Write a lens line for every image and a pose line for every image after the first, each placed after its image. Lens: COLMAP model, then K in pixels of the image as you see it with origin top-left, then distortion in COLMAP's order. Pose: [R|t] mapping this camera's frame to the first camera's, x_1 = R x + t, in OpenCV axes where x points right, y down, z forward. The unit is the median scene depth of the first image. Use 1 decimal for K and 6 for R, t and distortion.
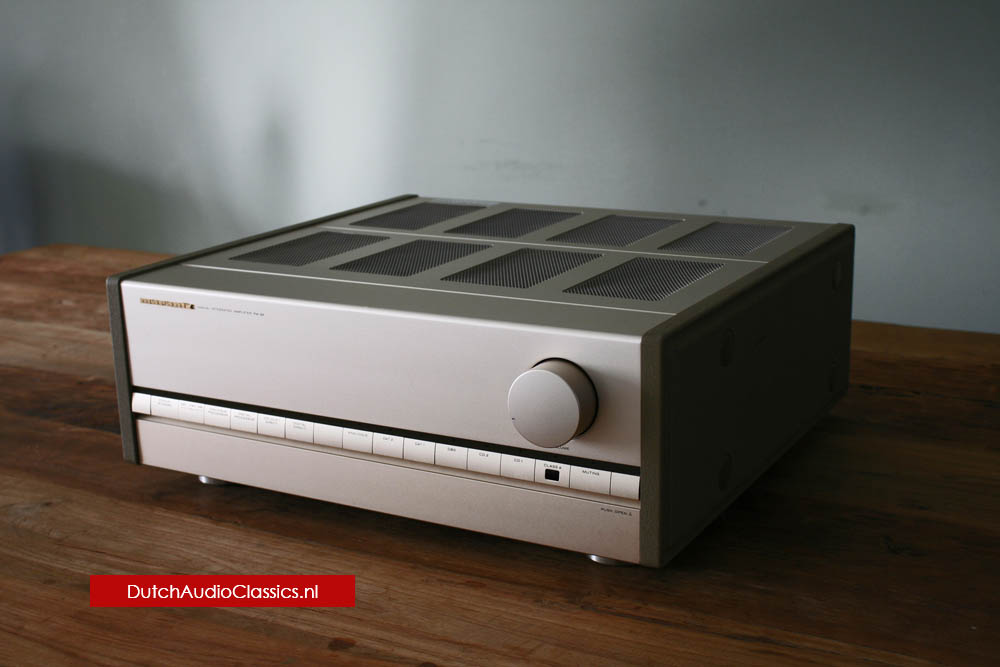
lens RADIAL K [[1338.6, 0, 395.5], [0, 1338.6, 320.9], [0, 0, 1]] dist [-0.017521, -0.249978]
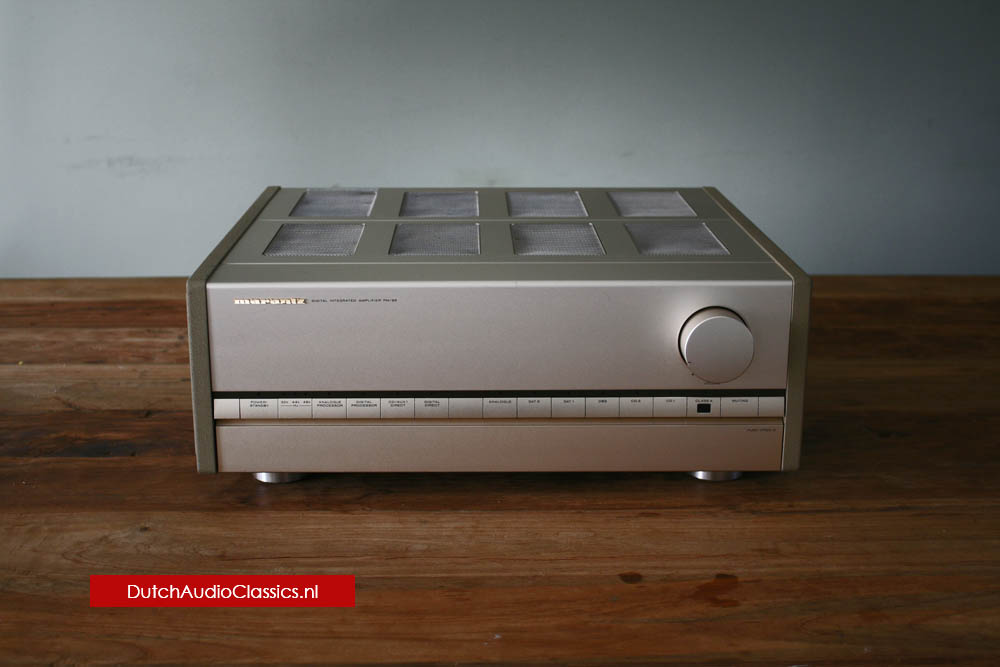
lens RADIAL K [[1390.0, 0, 378.3], [0, 1390.0, 333.9], [0, 0, 1]] dist [-0.040527, -0.148746]
pose [[0.868302, -0.104134, 0.484982, -0.688582], [0.100840, 0.994356, 0.032965, -0.016374], [-0.485678, 0.020282, 0.873902, 0.085396]]
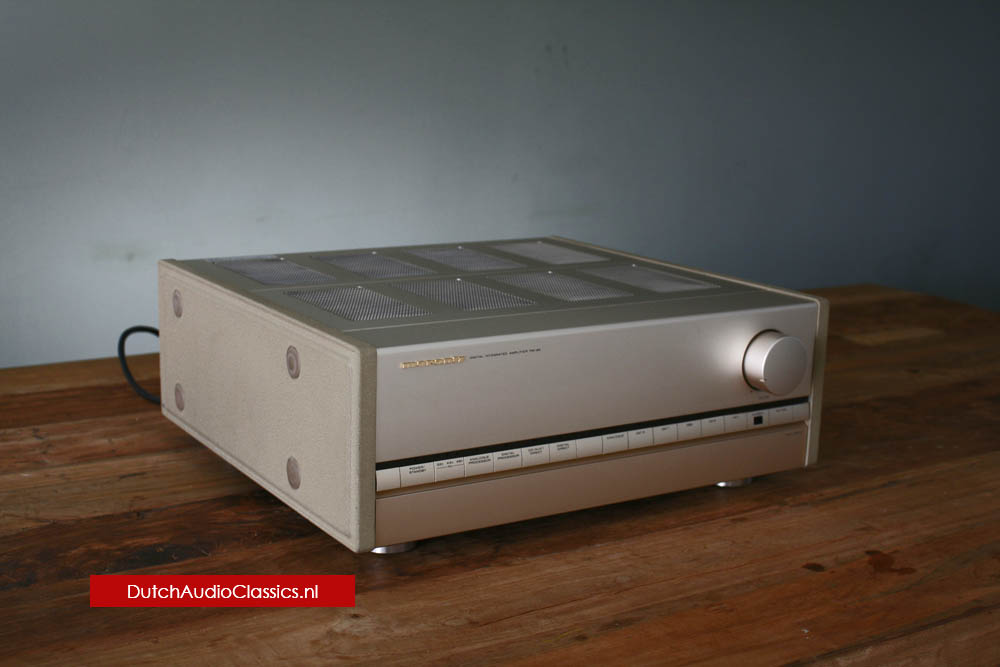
lens RADIAL K [[1424.0, 0, 412.3], [0, 1424.0, 294.5], [0, 0, 1]] dist [-0.014006, -0.084628]
pose [[0.473451, -0.113323, 0.873500, -1.241703], [0.180074, 0.983197, 0.029952, -0.109981], [-0.862216, 0.143114, 0.485902, 0.579747]]
